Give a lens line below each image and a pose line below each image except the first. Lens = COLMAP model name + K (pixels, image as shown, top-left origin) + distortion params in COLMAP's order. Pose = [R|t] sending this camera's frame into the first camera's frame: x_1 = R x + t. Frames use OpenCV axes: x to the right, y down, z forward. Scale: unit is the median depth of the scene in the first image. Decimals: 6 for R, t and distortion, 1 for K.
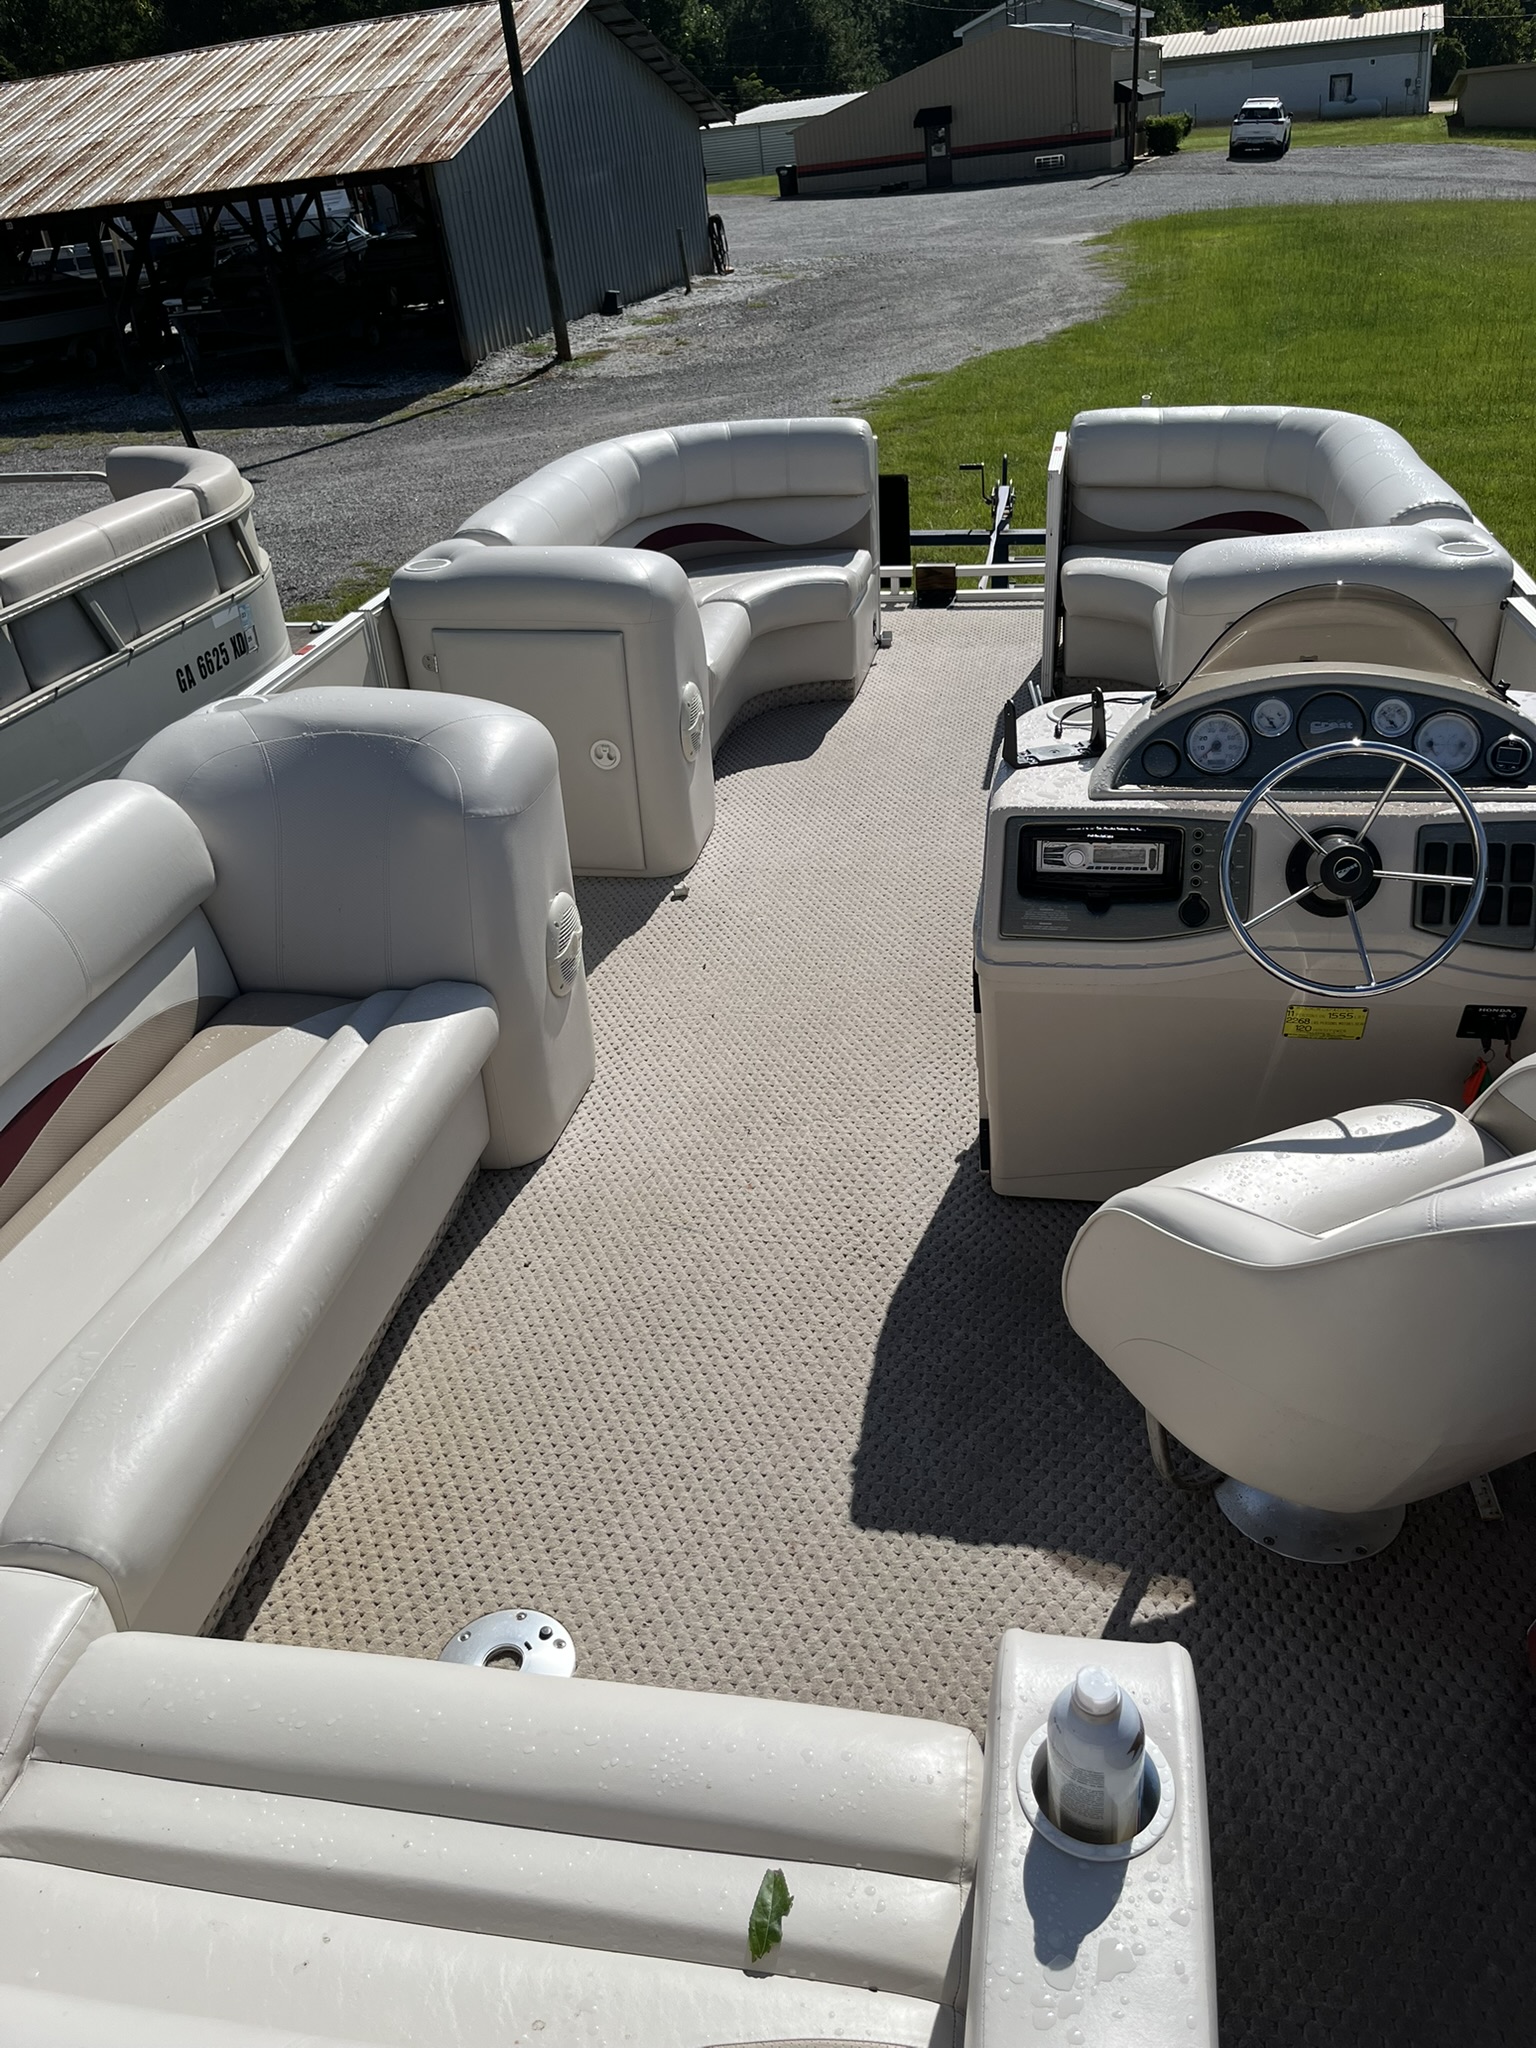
lens RADIAL K [[1587.6, 0, 773.8], [0, 1587.6, 1075.1], [0, 0, 1]] dist [-0.069774, 0.115901]
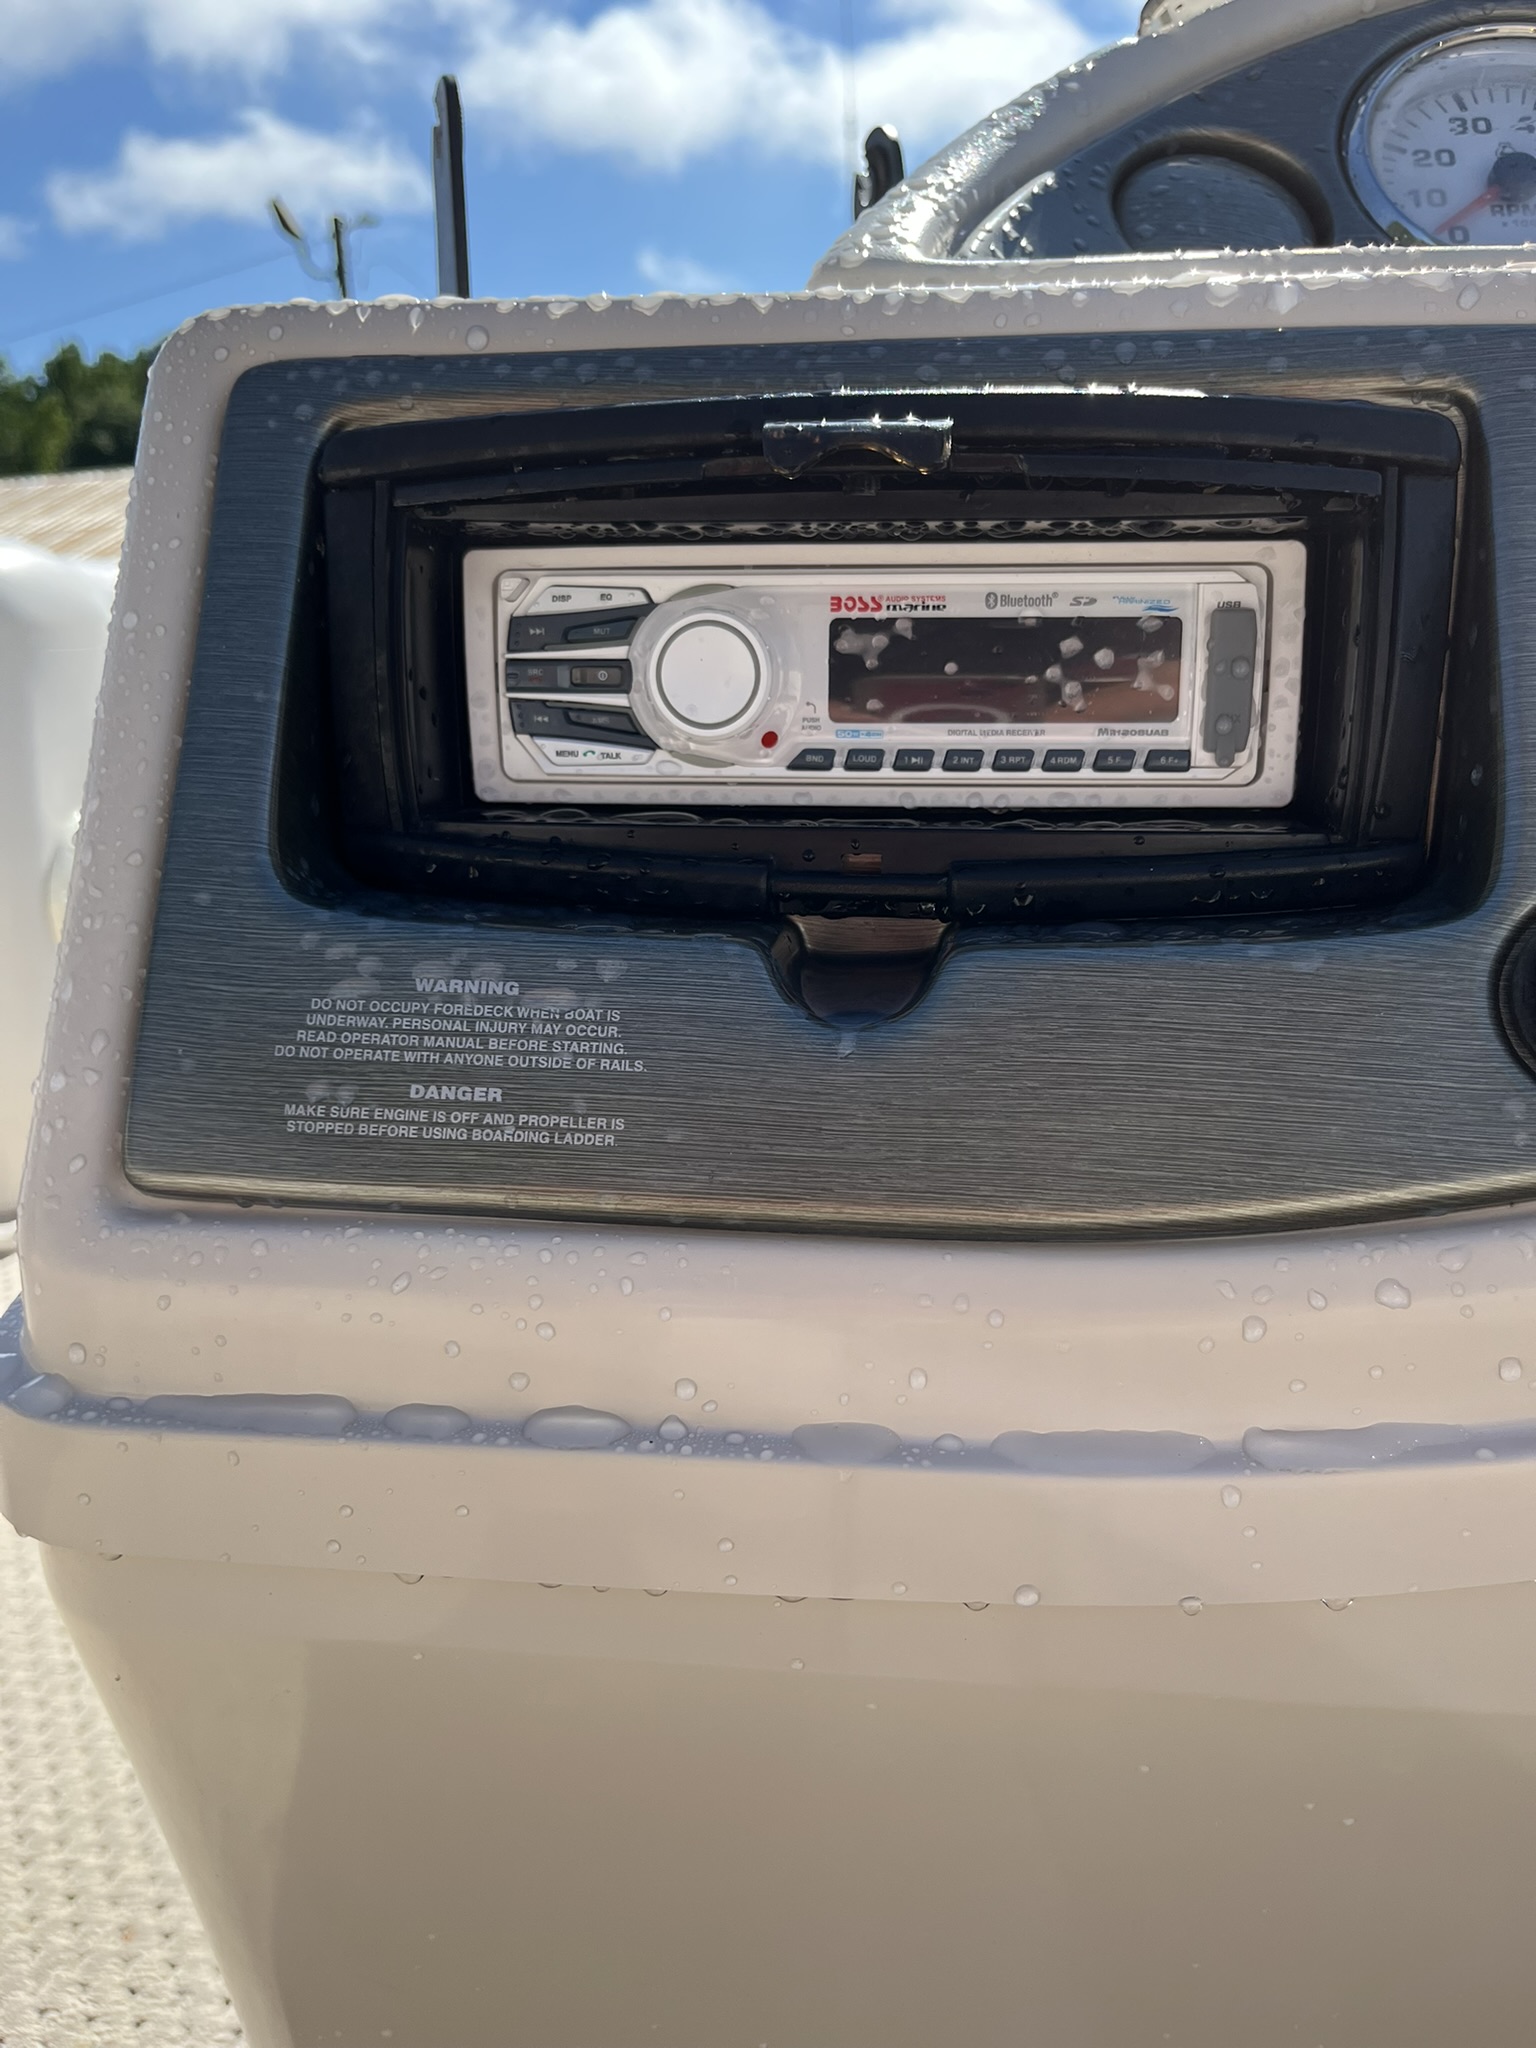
lens RADIAL K [[1567.8, 0, 769.1], [0, 1567.8, 1013.8], [0, 0, 1]] dist [0.019168, -0.019046]
pose [[0.996265, 0.040686, 0.076163, 0.091281], [-0.017154, 0.957712, -0.287218, -0.031340], [-0.084628, 0.284839, 0.954832, 0.424641]]
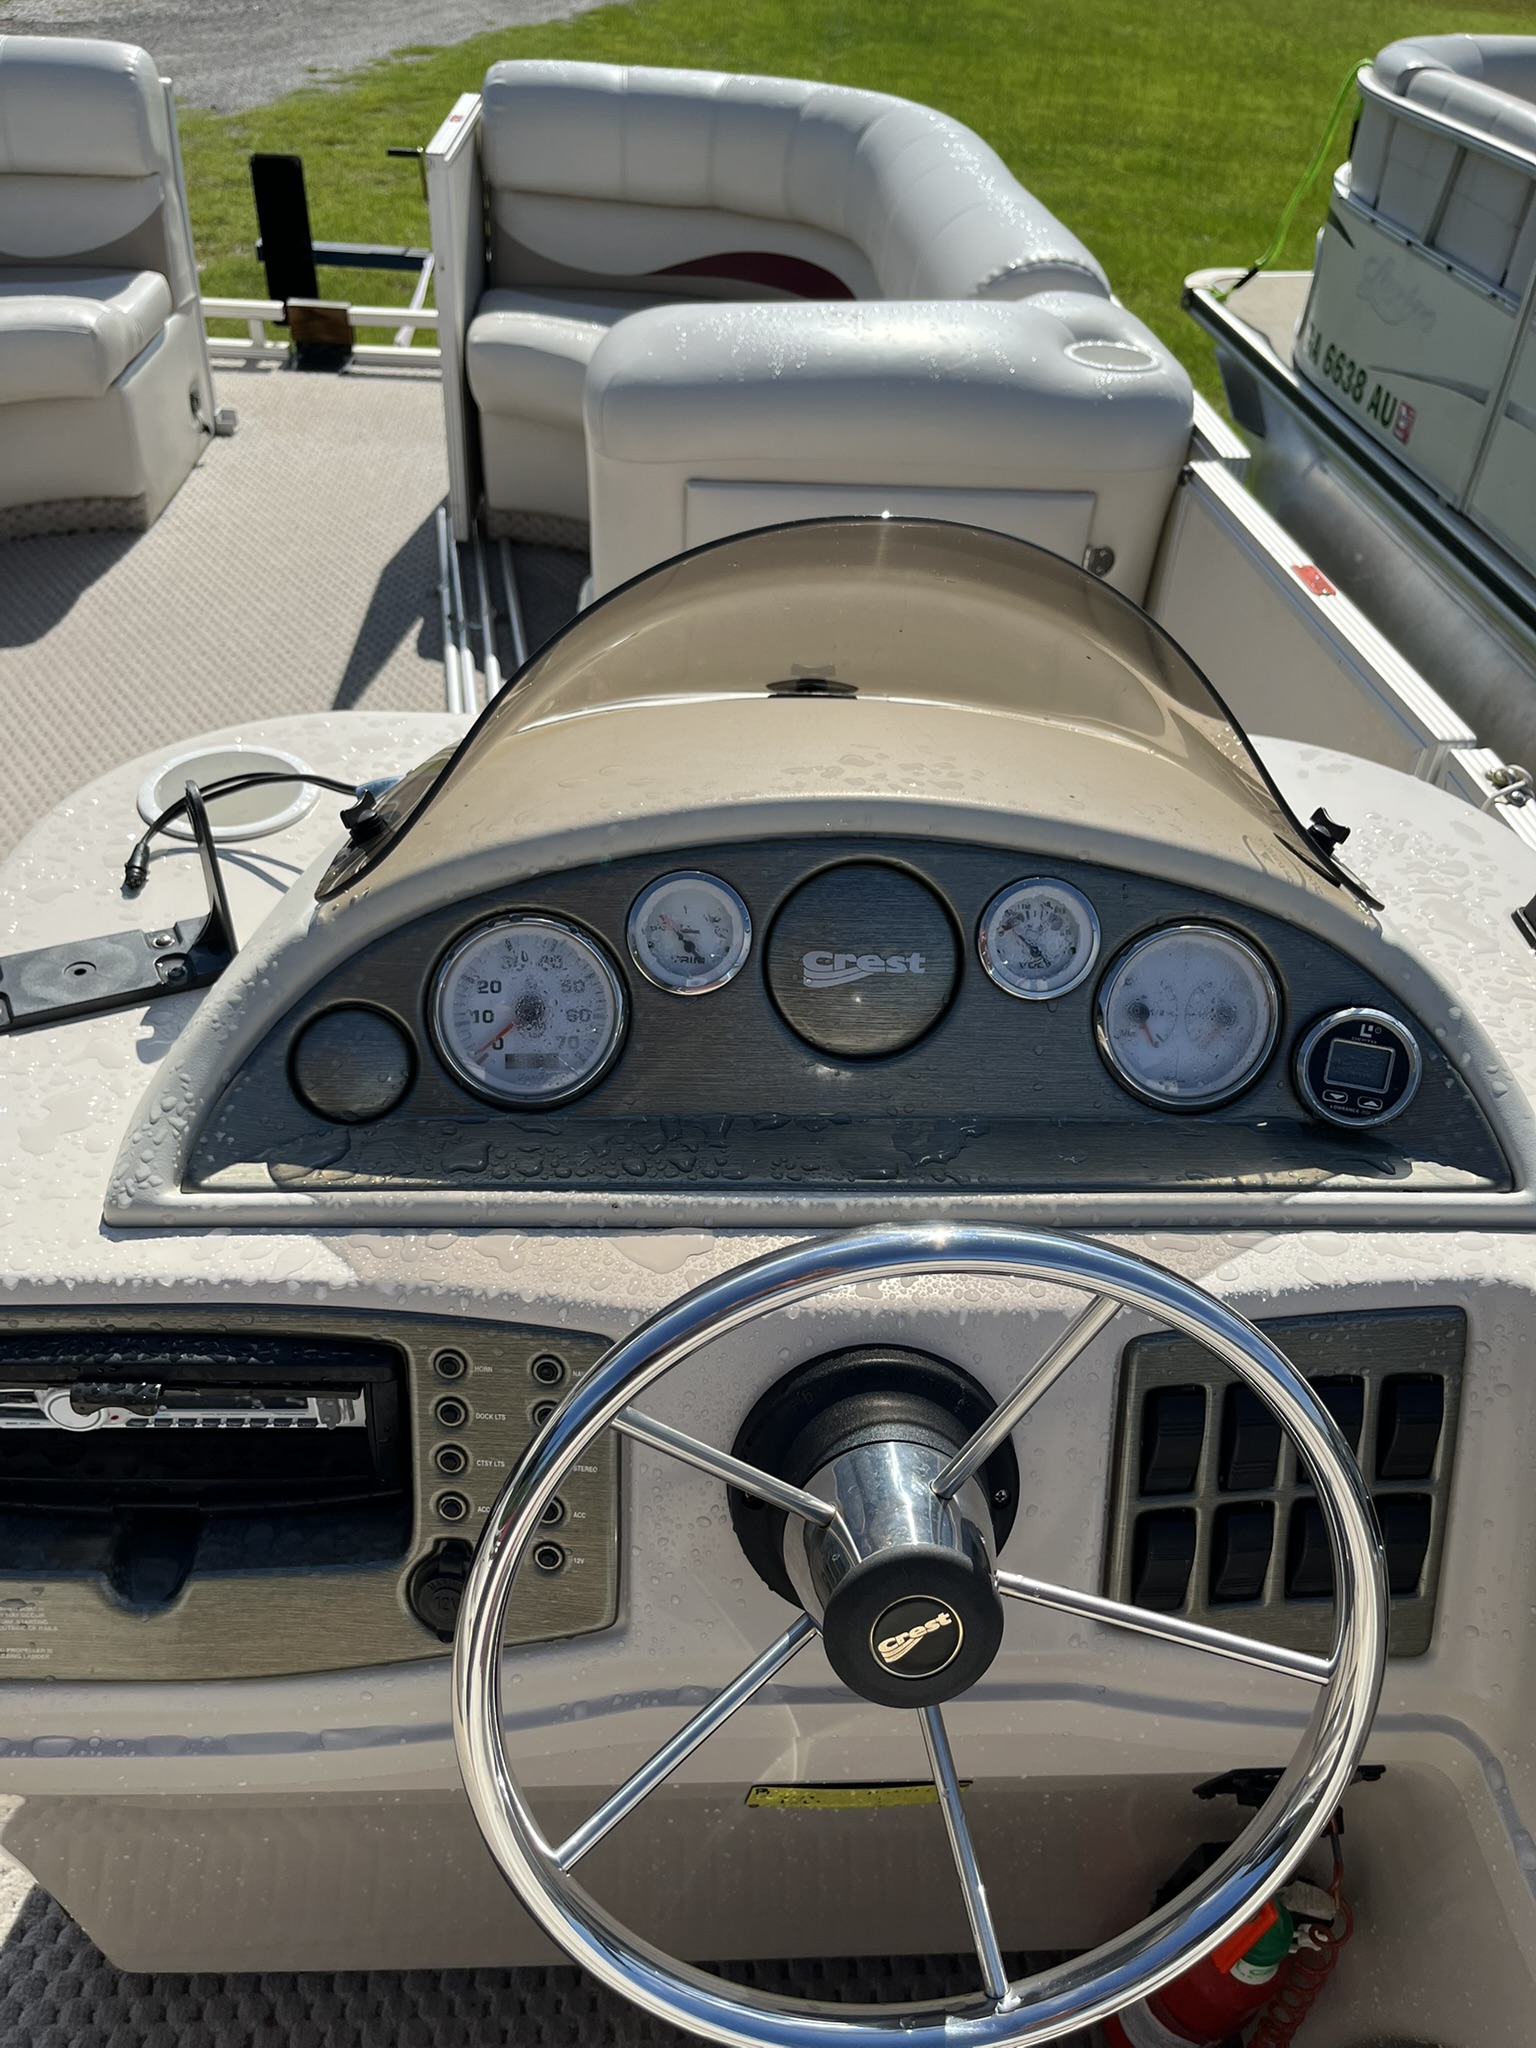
lens RADIAL K [[1567.8, 0, 769.1], [0, 1567.8, 1013.8], [0, 0, 1]] dist [0.019168, -0.019046]
pose [[0.965834, -0.049850, 0.254323, 0.121086], [0.019353, 0.992459, 0.121036, -0.121474], [-0.258439, -0.111978, 0.959516, 0.332303]]
